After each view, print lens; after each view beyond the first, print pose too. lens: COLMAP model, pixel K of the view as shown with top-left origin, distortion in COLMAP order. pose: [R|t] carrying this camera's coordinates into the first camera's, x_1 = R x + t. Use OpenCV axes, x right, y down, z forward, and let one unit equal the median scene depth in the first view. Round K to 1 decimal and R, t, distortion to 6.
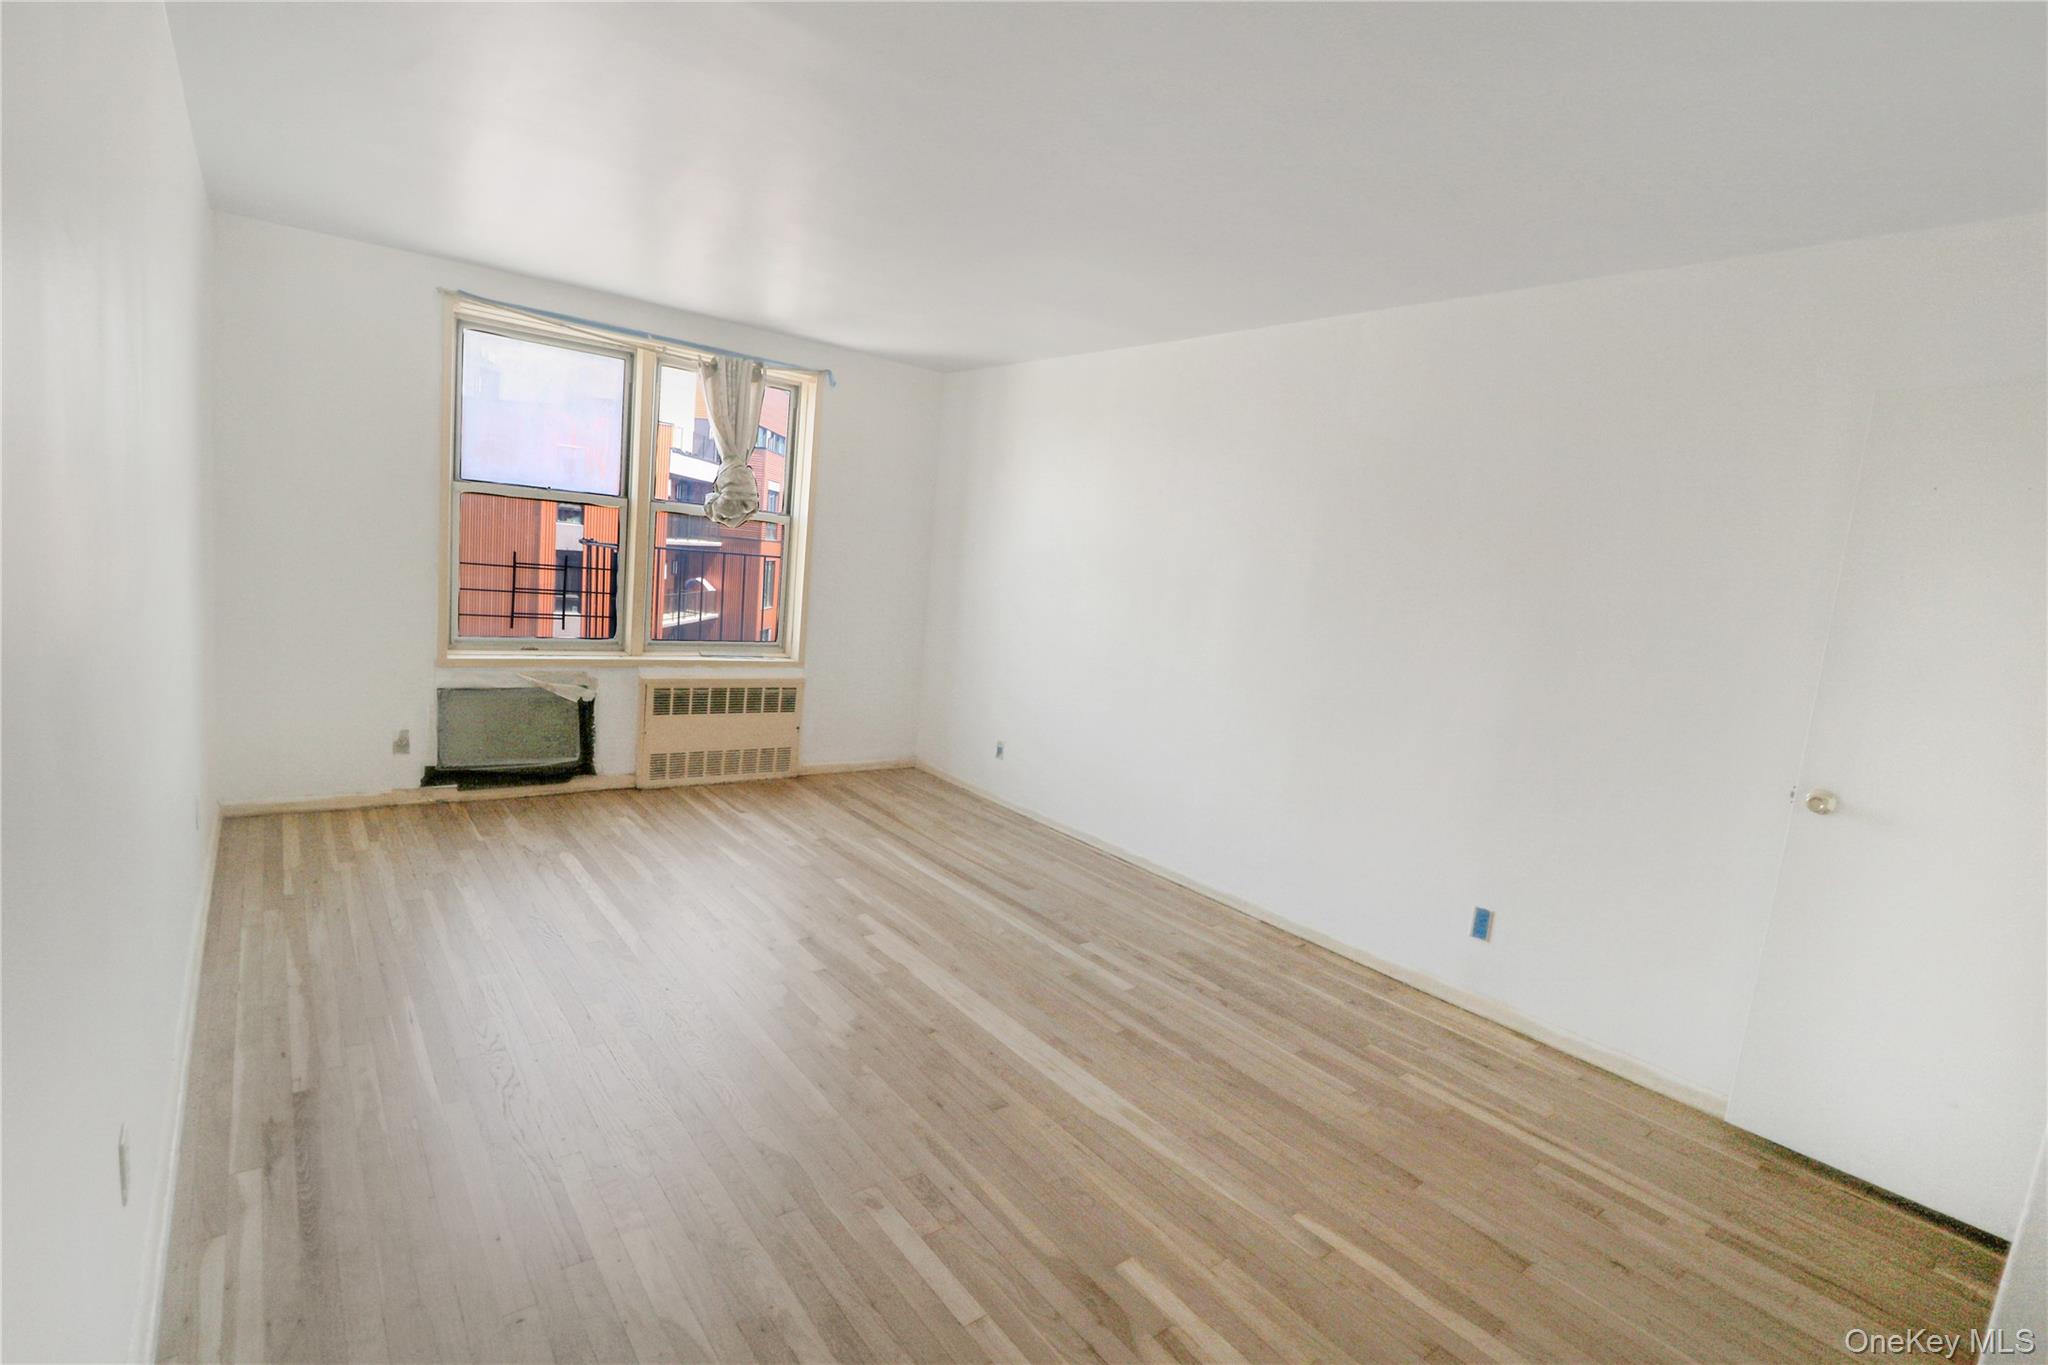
lens RADIAL K [[947.6, 0, 1021.3], [0, 947.6, 687.3], [0, 0, 1]] dist [-0.000046, -0.001012]
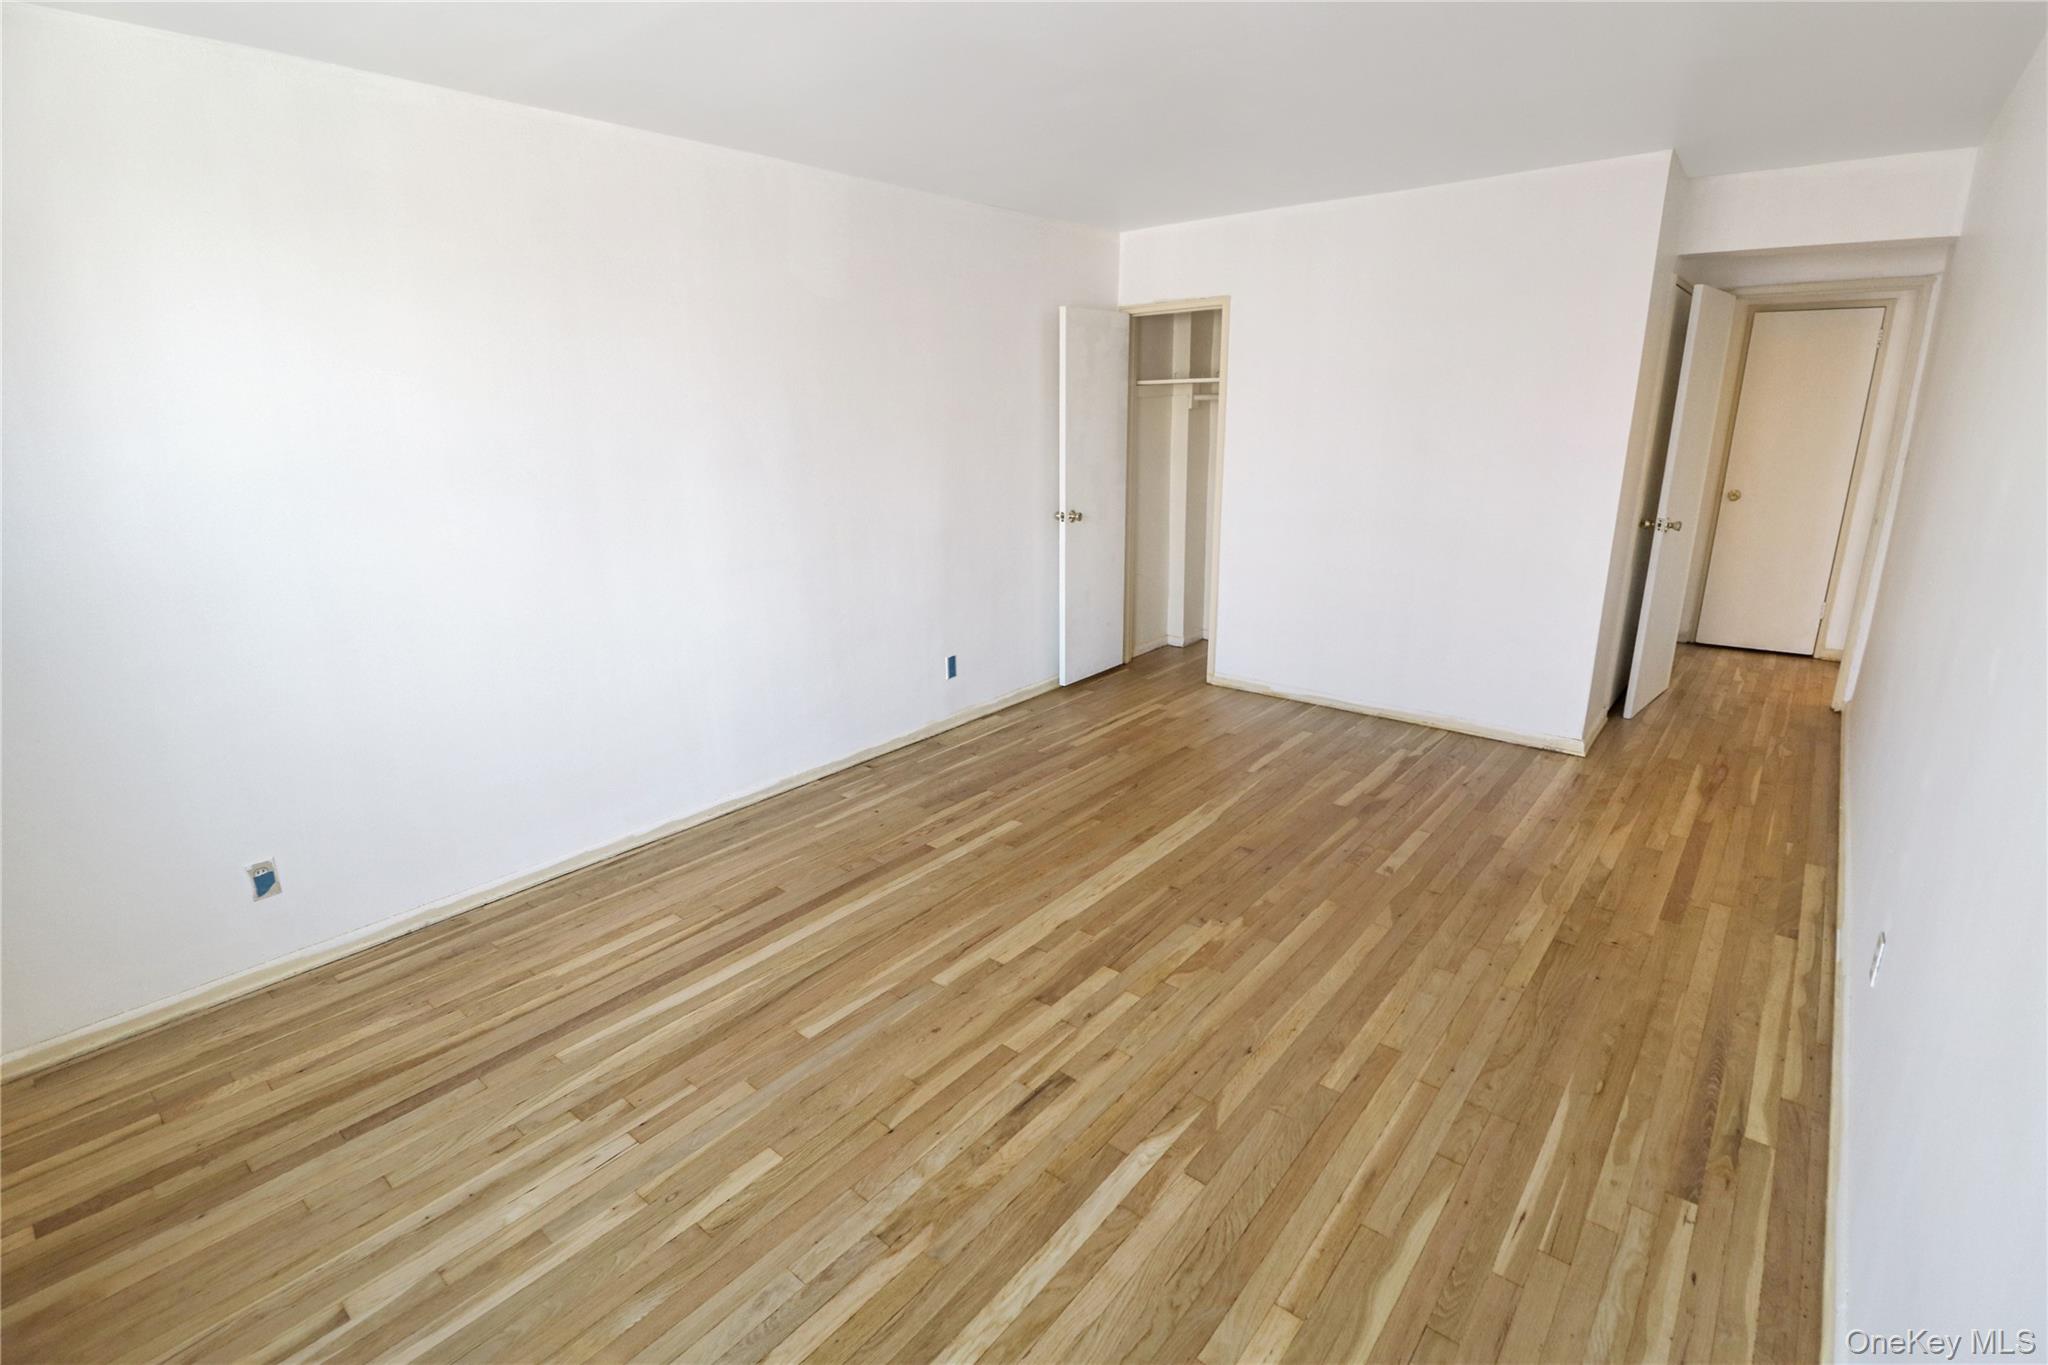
lens RADIAL K [[947.6, 0, 1020.8], [0, 947.6, 678.0], [0, 0, 1]] dist [-0.000046, -0.001012]
pose [[-0.205537, -0.357194, 0.911135, -0.803871], [0.133325, 0.912113, 0.387653, -0.263134], [-0.969525, 0.201154, -0.139850, 1.037224]]
